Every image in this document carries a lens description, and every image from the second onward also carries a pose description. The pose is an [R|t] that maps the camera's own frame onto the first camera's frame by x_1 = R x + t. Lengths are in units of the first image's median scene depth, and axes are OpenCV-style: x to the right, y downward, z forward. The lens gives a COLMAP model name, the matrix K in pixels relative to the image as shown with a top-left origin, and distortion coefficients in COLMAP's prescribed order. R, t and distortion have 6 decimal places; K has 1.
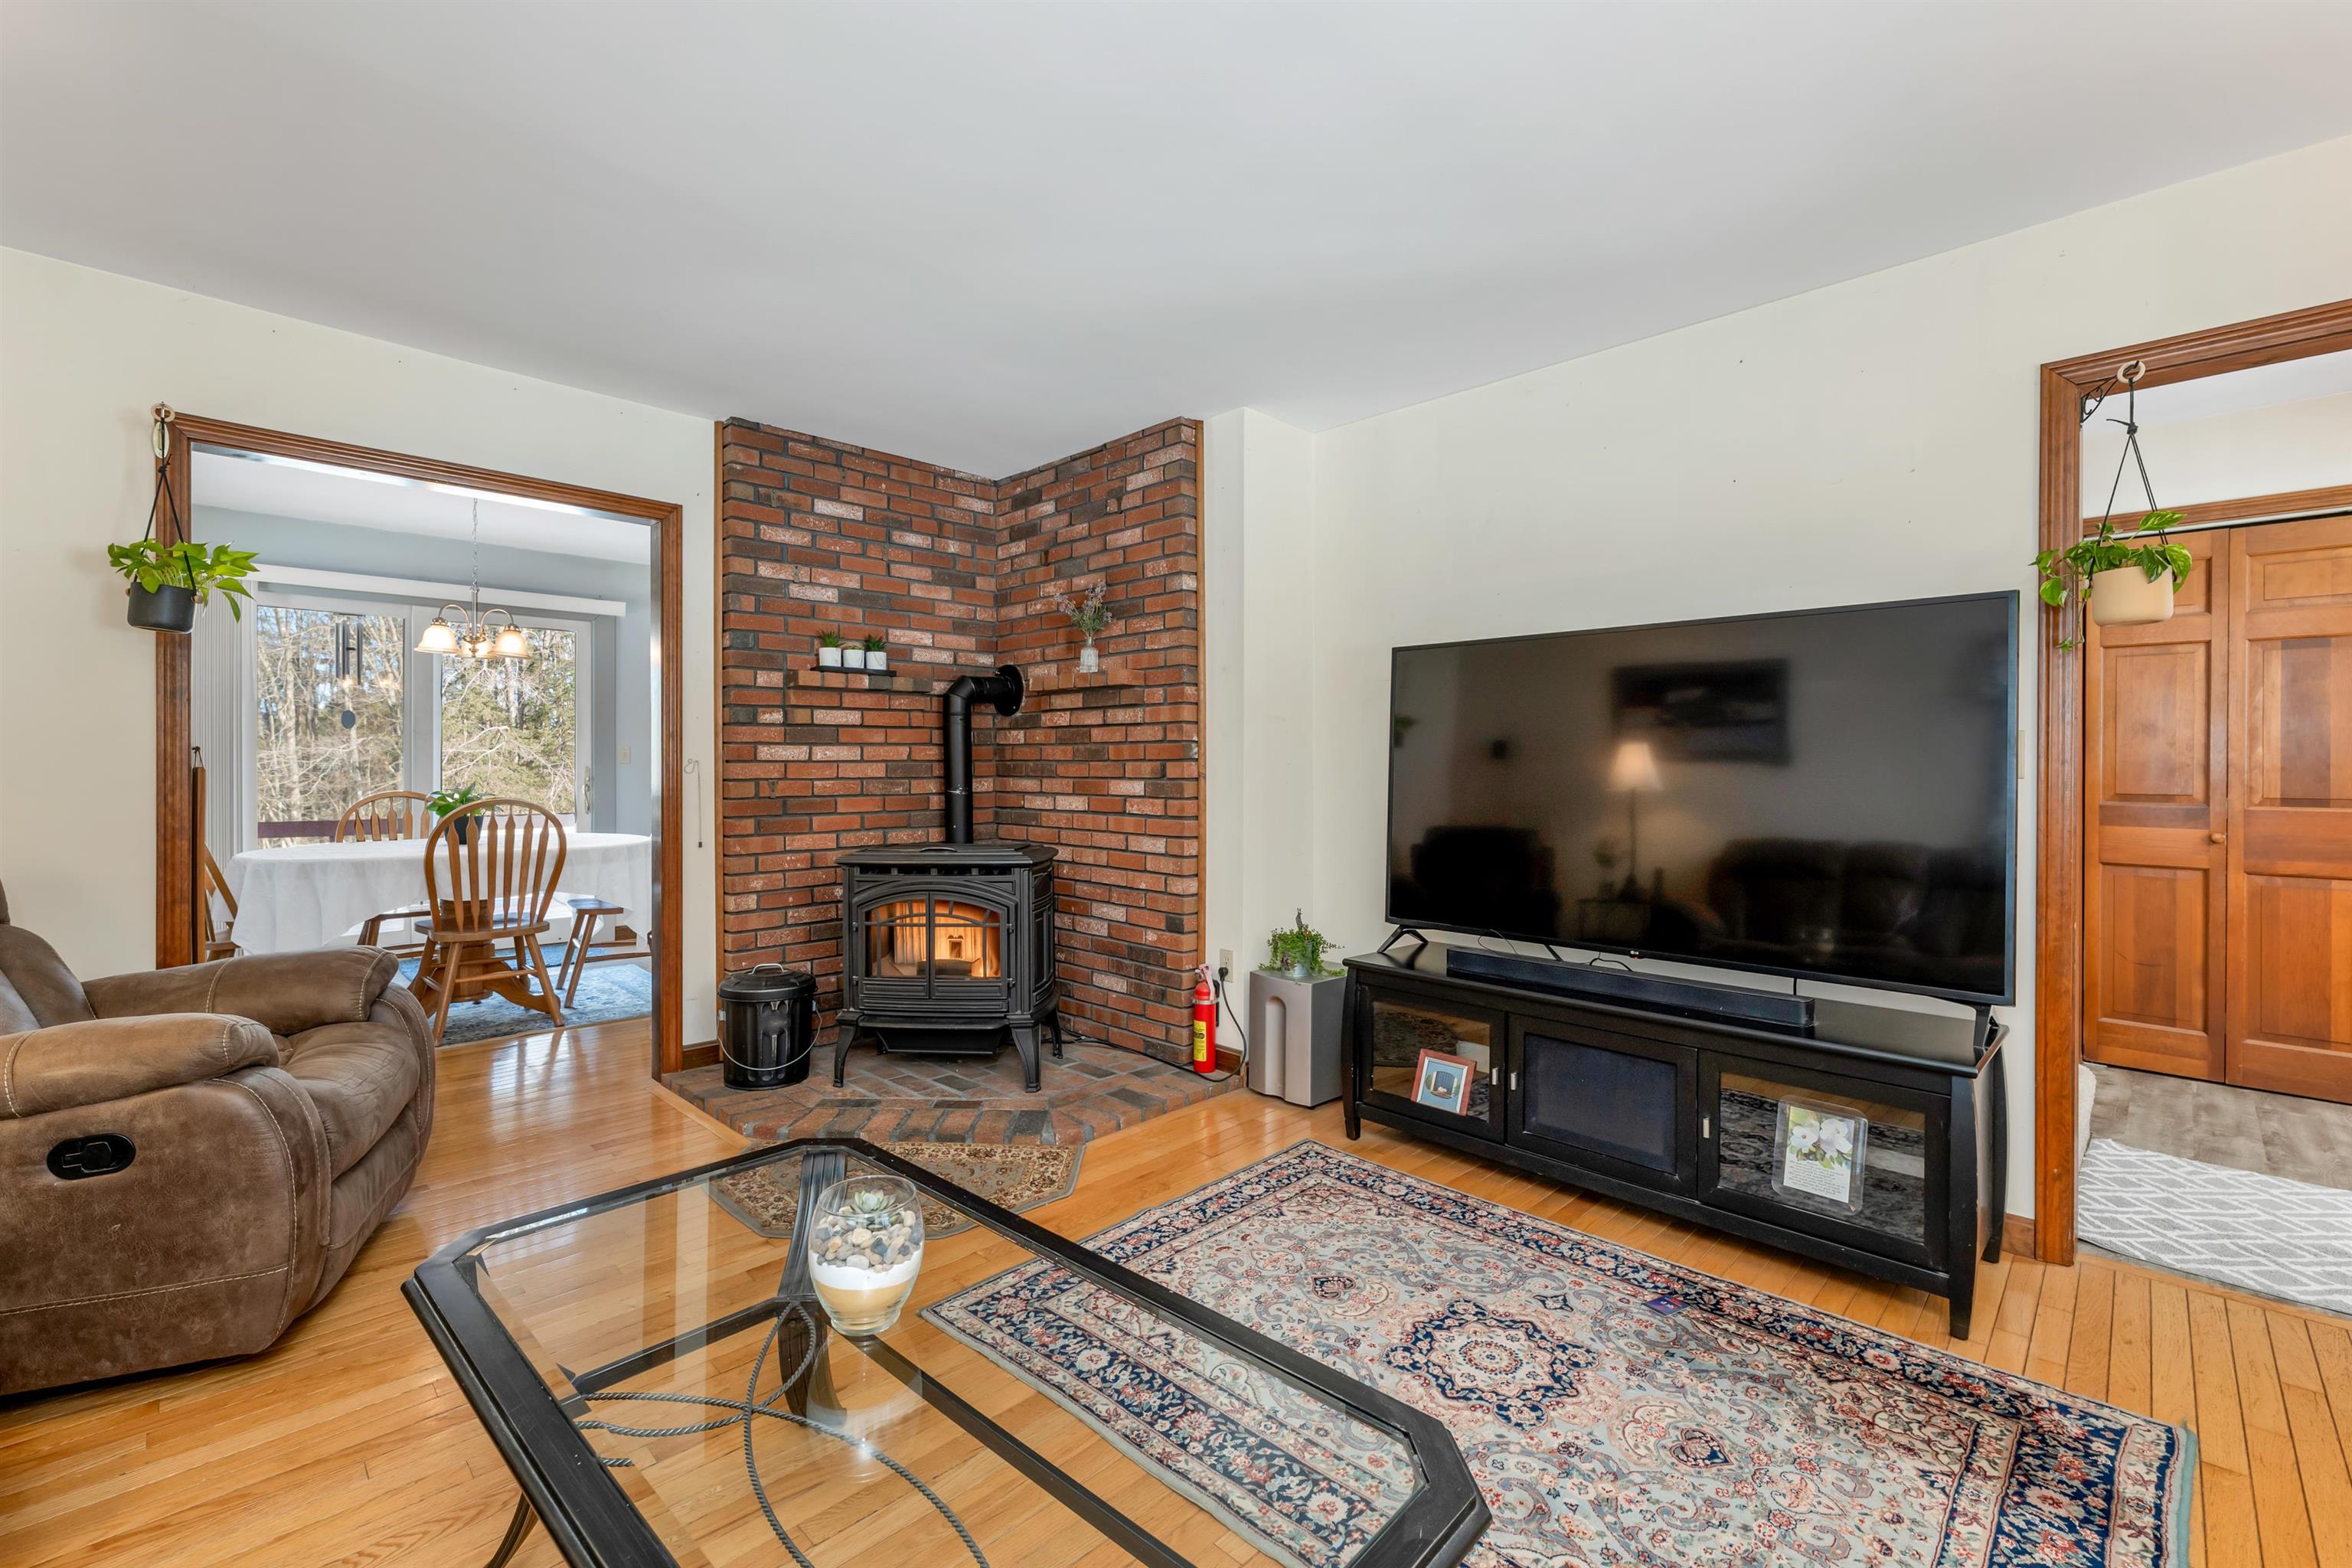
lens RADIAL K [[985.3, 0, 1165.3], [0, 985.3, 769.2], [0, 0, 1]] dist [-0.002995, 0.001025]
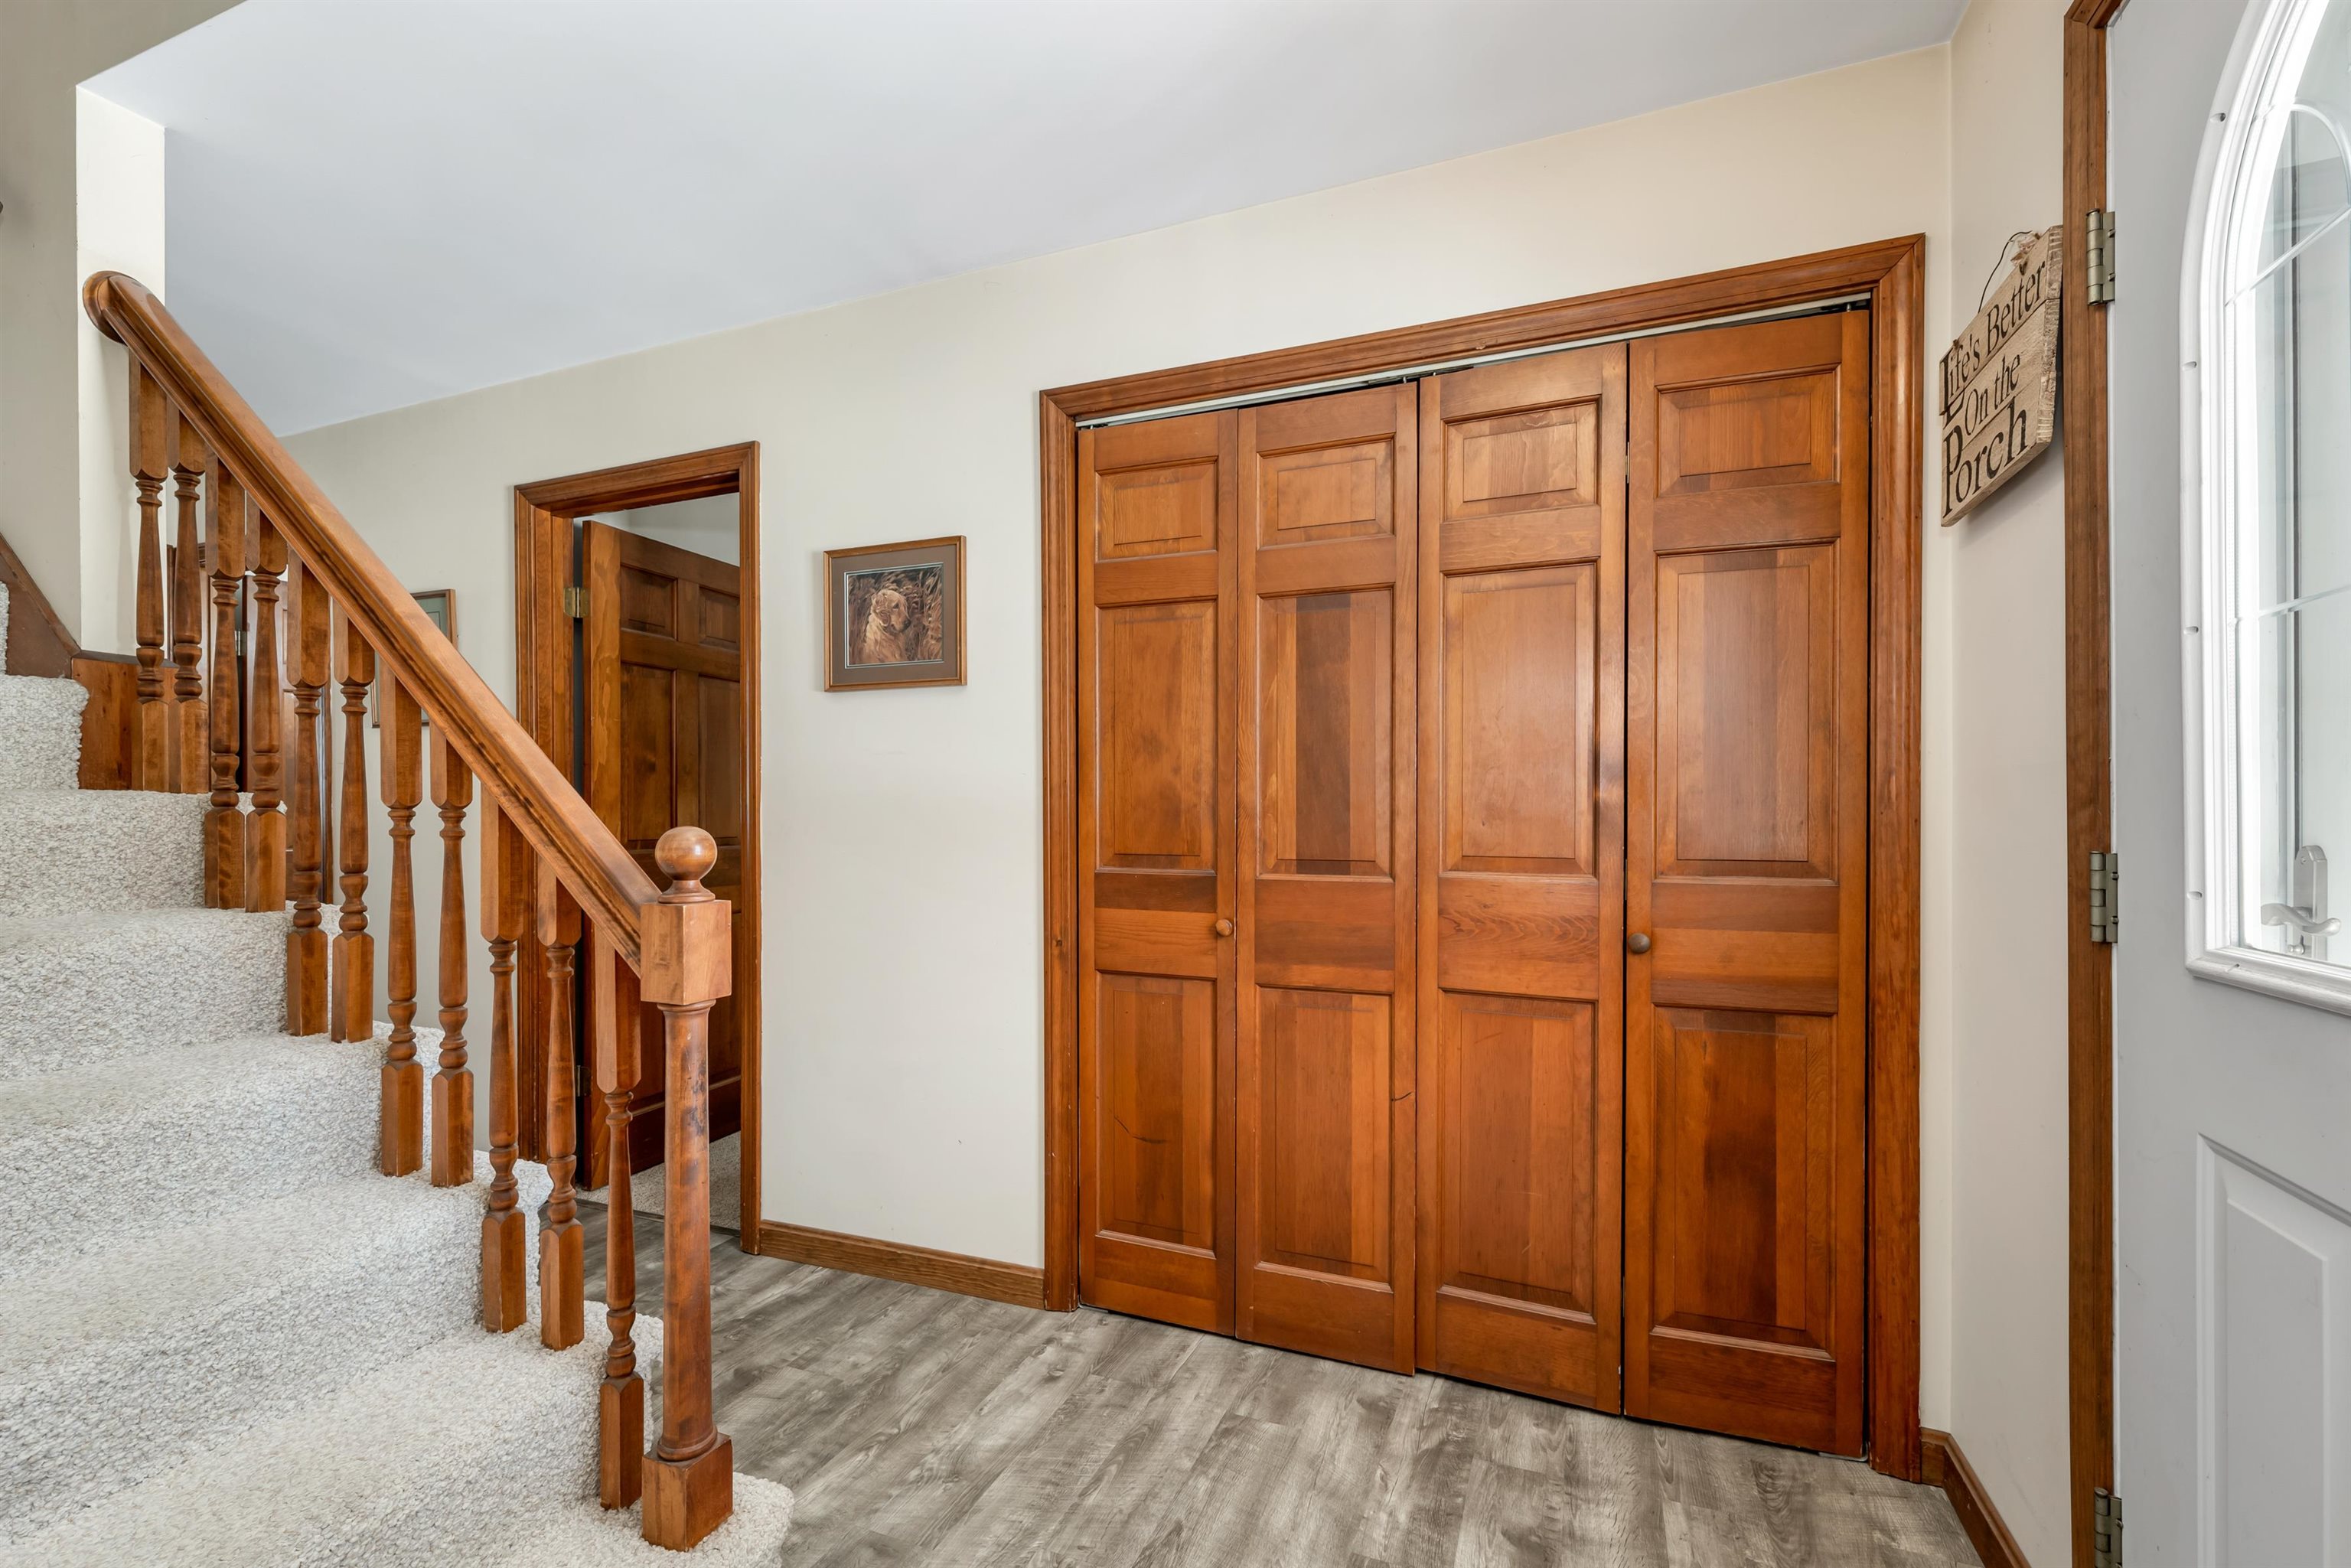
lens RADIAL K [[984.8, 0, 1176.0], [0, 984.8, 821.1], [0, 0, 1]] dist [-0.002995, 0.001025]
pose [[0.922188, -0.003026, 0.386731, 0.810787], [0.002536, 0.999995, 0.001775, 0.004539], [-0.386734, -0.000656, 0.922191, 0.460657]]
